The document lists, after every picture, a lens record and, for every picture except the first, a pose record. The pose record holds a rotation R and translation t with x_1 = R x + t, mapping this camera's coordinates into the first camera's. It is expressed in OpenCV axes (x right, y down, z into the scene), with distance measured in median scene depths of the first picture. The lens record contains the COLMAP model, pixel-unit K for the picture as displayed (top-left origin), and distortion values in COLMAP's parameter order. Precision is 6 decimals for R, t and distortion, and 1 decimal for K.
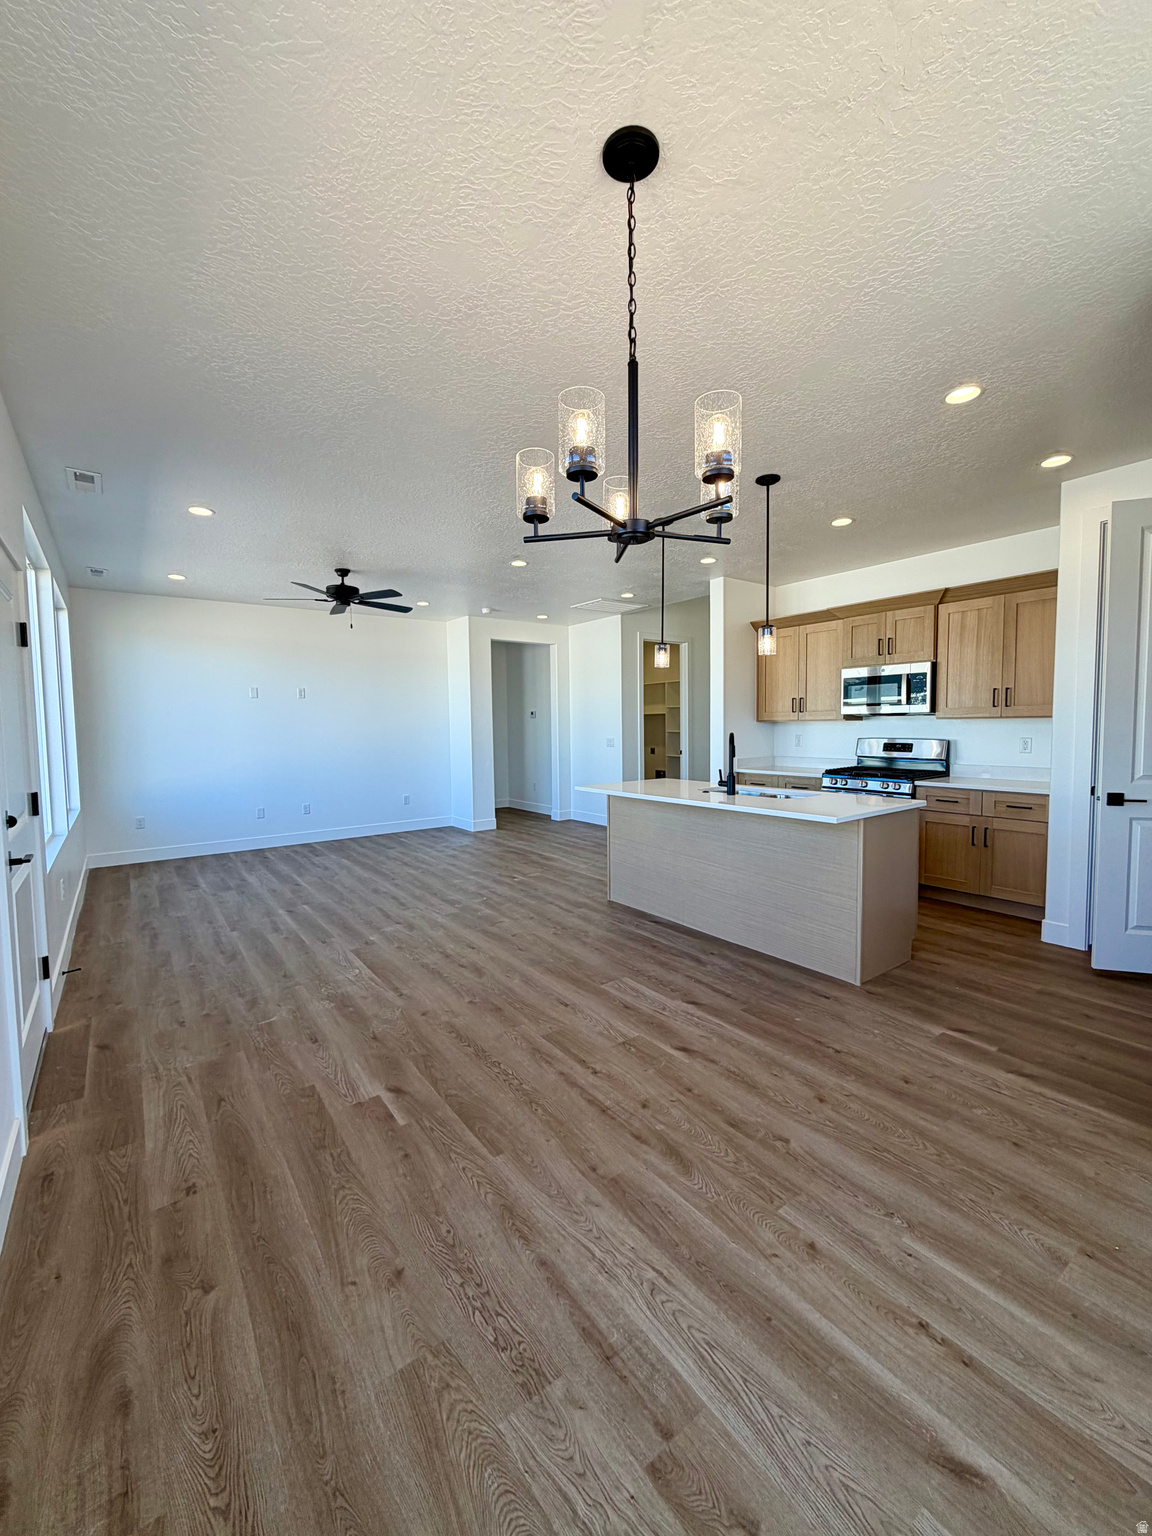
lens RADIAL K [[614.1, 0, 573.5], [0, 614.1, 760.3], [0, 0, 1]] dist [-0.000506, 0.000060]
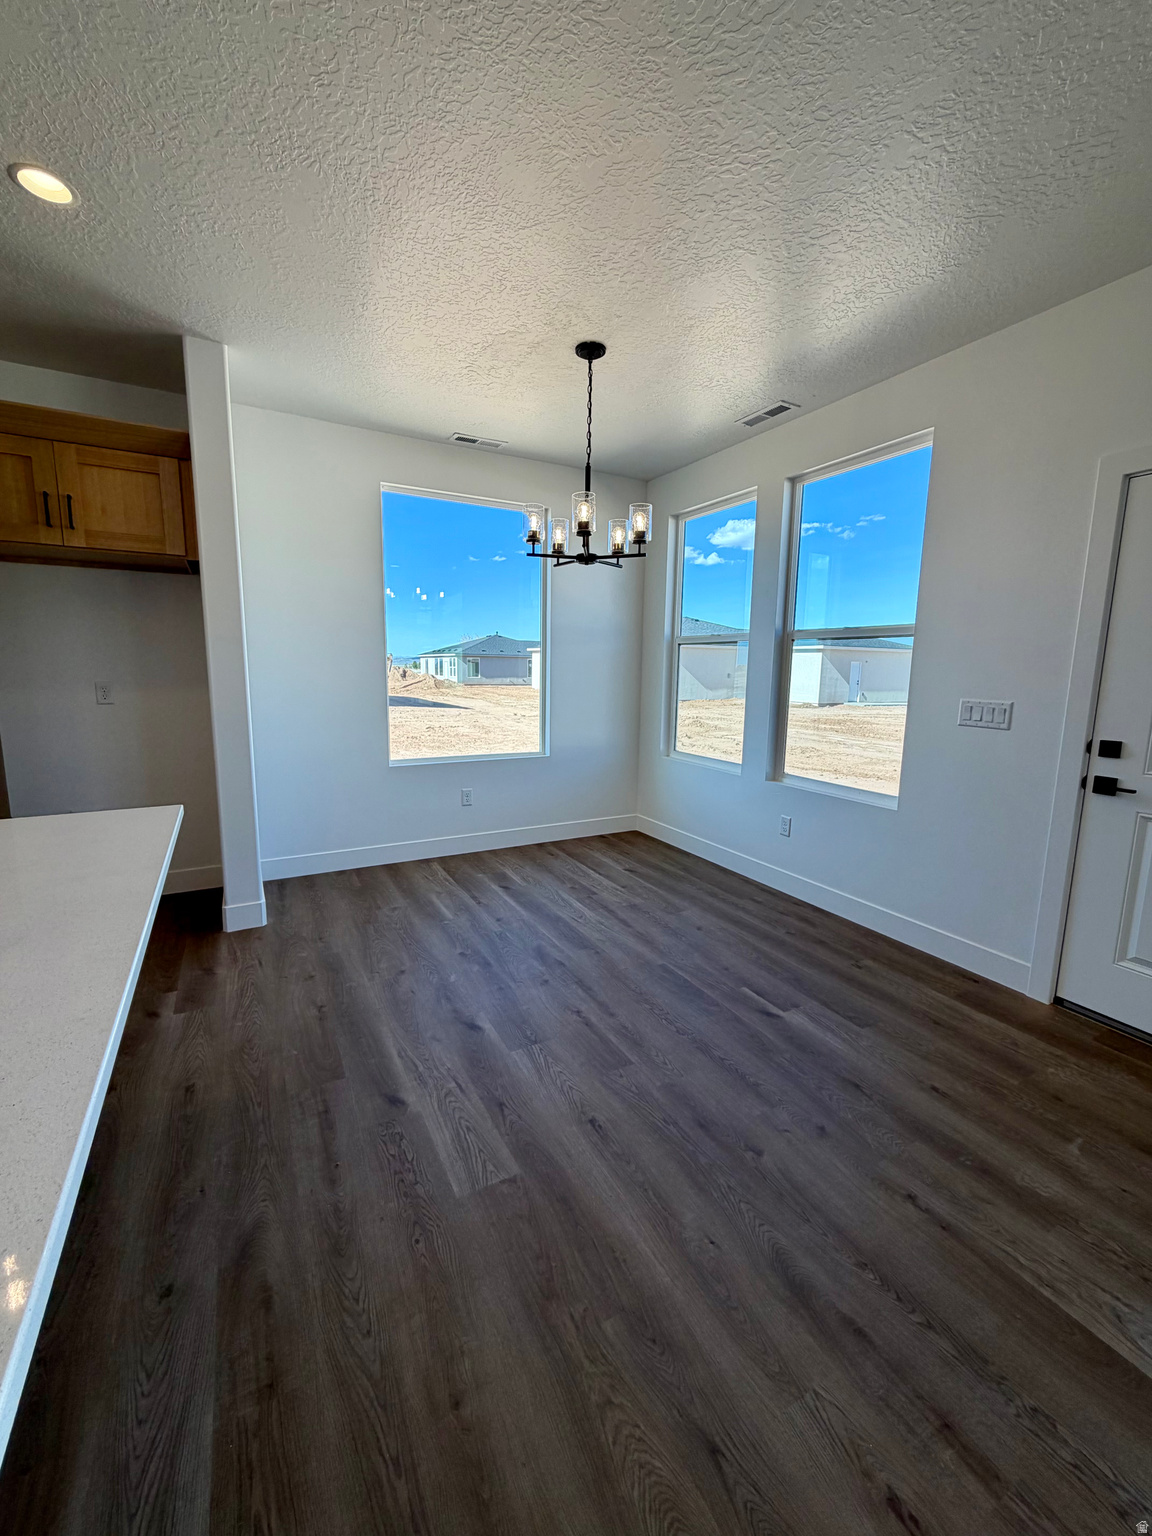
lens RADIAL K [[614.1, 0, 573.5], [0, 614.1, 760.3], [0, 0, 1]] dist [-0.000506, 0.000060]
pose [[-0.990704, -0.022580, 0.134148, -0.087392], [0.005915, 0.978046, 0.208306, -0.109258], [-0.135906, 0.207163, -0.968820, 1.992230]]
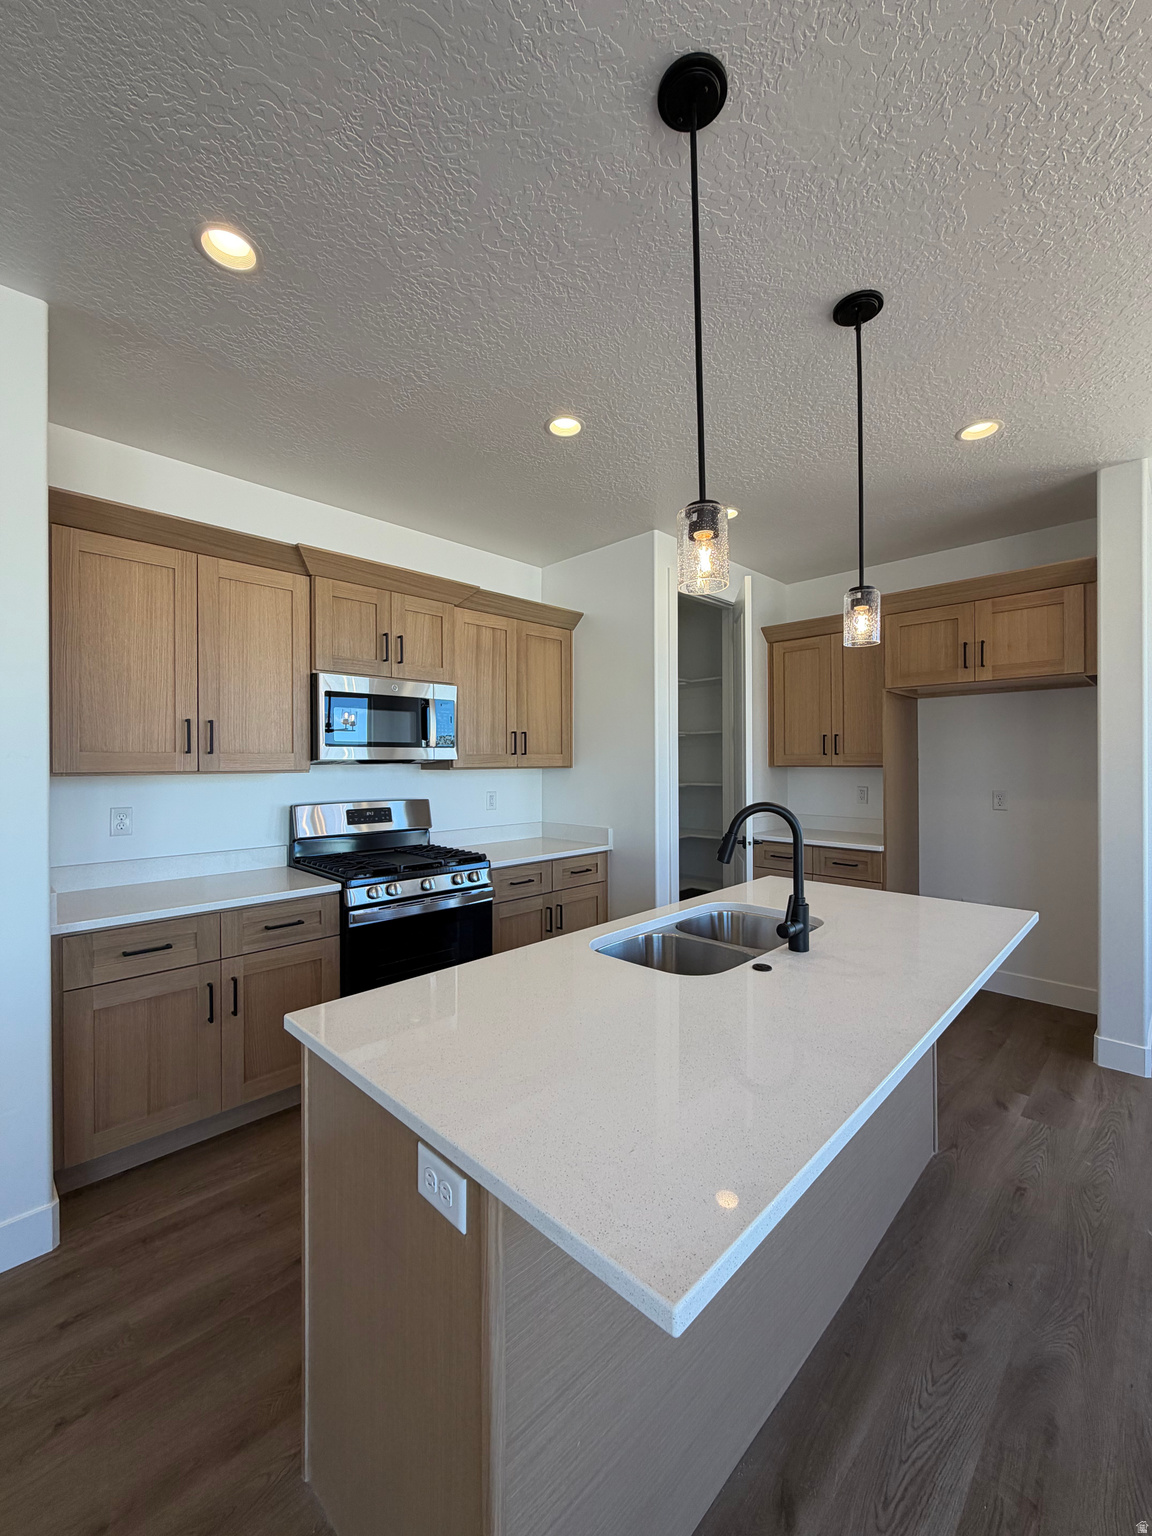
lens RADIAL K [[614.1, 0, 573.5], [0, 614.1, 760.3], [0, 0, 1]] dist [-0.000506, 0.000060]
pose [[-0.146328, 0.012503, 0.989157, -0.239770], [0.063676, 0.997966, -0.003194, -0.141818], [-0.987185, 0.062518, -0.146826, 2.056240]]
